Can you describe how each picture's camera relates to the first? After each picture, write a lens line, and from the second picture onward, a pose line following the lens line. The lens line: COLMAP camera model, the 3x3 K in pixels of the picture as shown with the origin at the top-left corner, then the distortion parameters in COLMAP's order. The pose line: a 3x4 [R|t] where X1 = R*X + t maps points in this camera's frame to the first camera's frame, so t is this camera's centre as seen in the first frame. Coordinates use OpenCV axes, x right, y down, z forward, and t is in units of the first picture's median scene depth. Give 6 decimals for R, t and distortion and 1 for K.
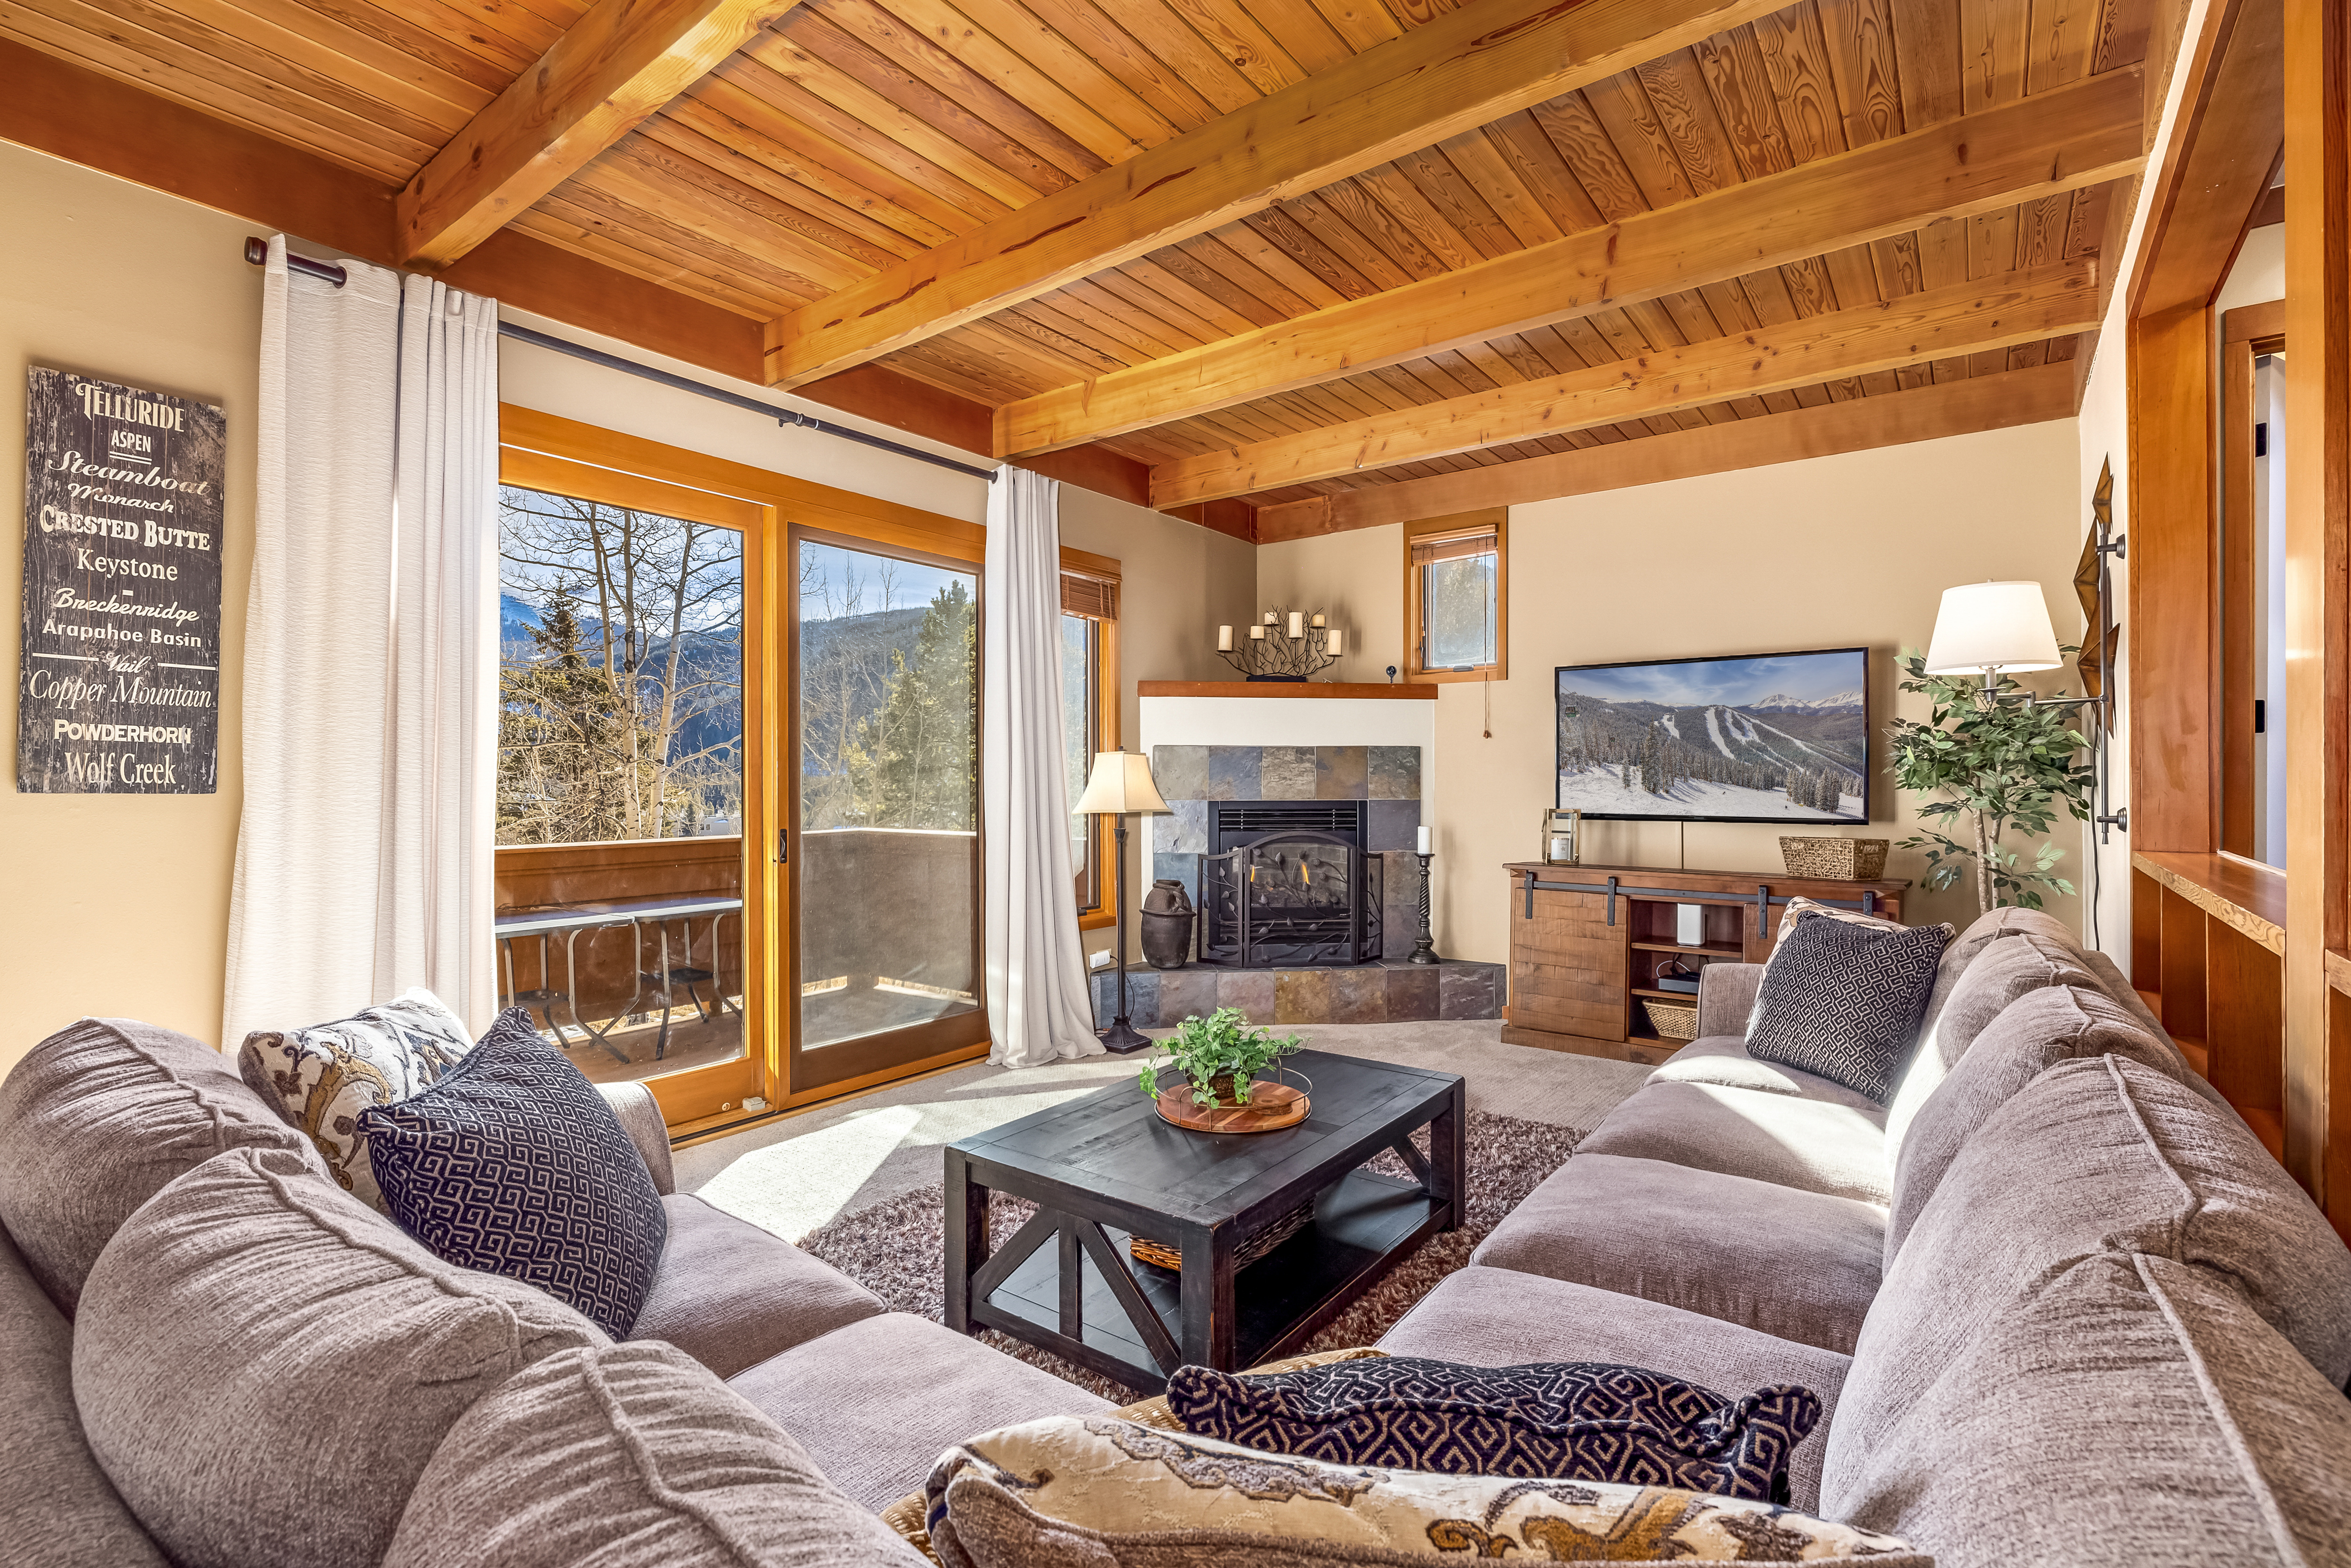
lens RADIAL K [[1055.9, 0, 1175.5], [0, 1055.9, 784.0], [0, 0, 1]] dist [-0.000260, -0.000043]
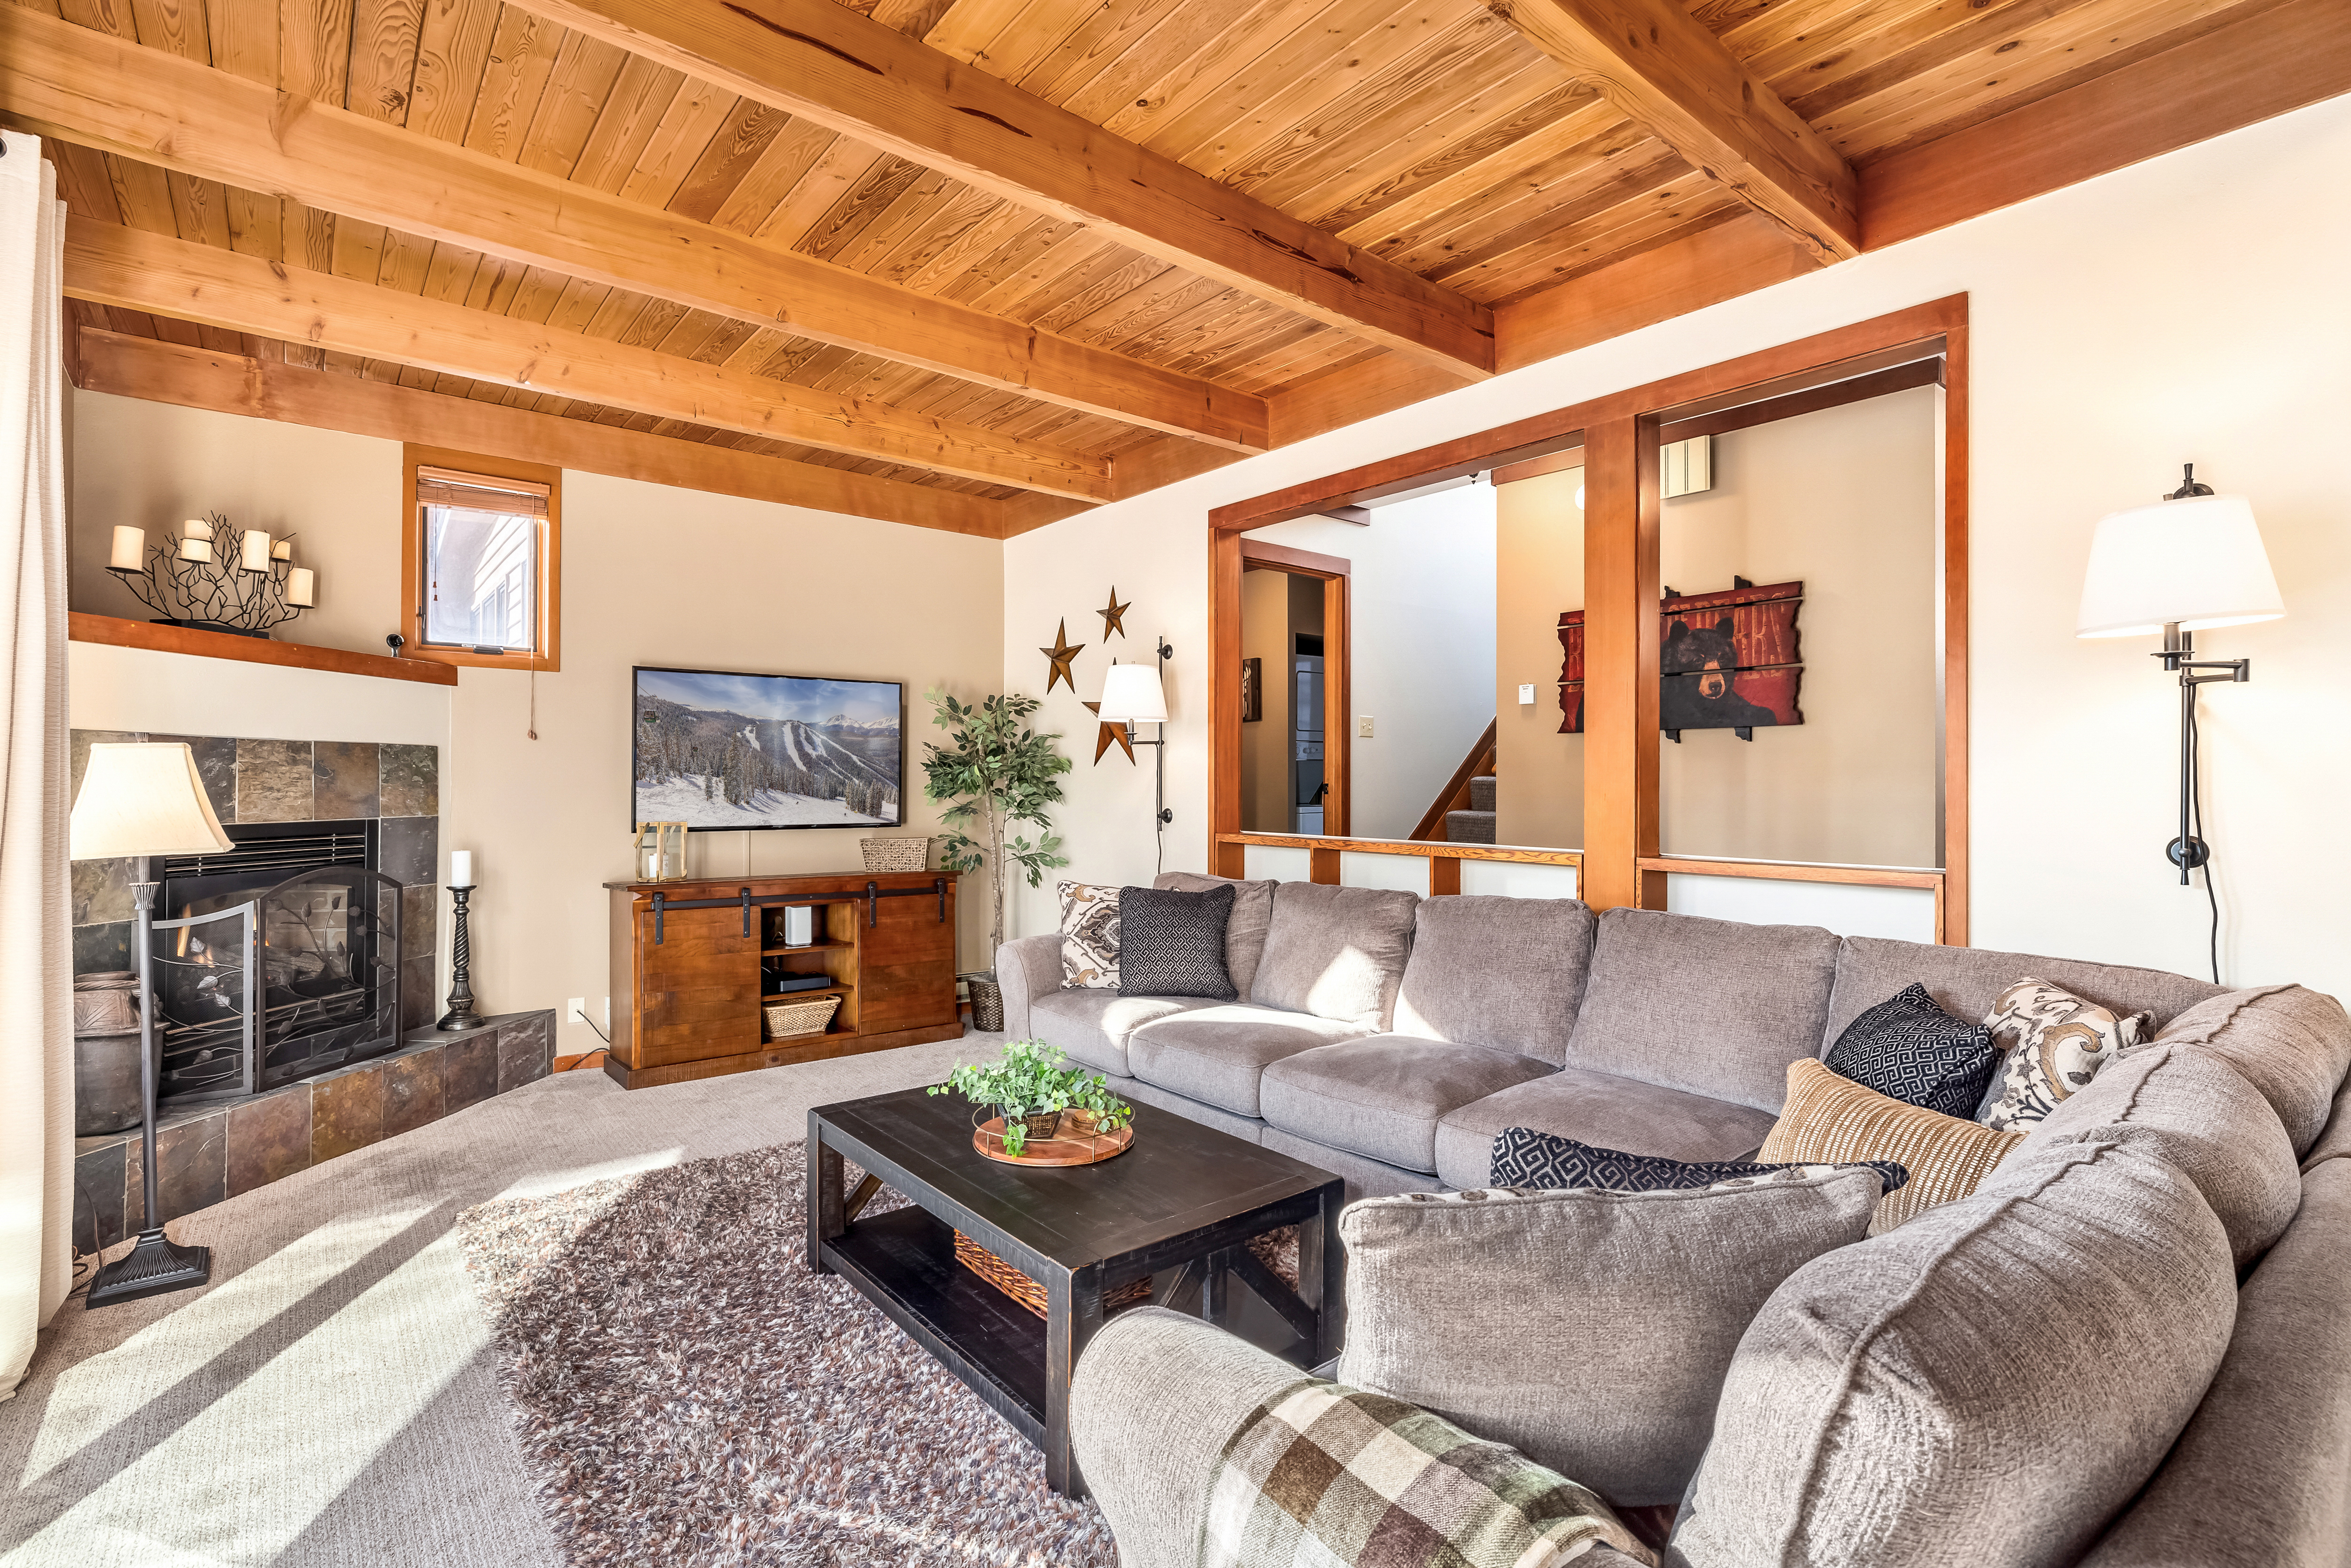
lens RADIAL K [[1100.6, 0, 1175.5], [0, 1100.6, 784.0], [0, 0, 1]] dist [-0.023476, 0.000248]
pose [[0.224815, 0.001197, 0.974401, -0.450412], [0.000192, 0.999999, -0.001273, -0.007968], [-0.974401, 0.000474, 0.224815, 0.337458]]
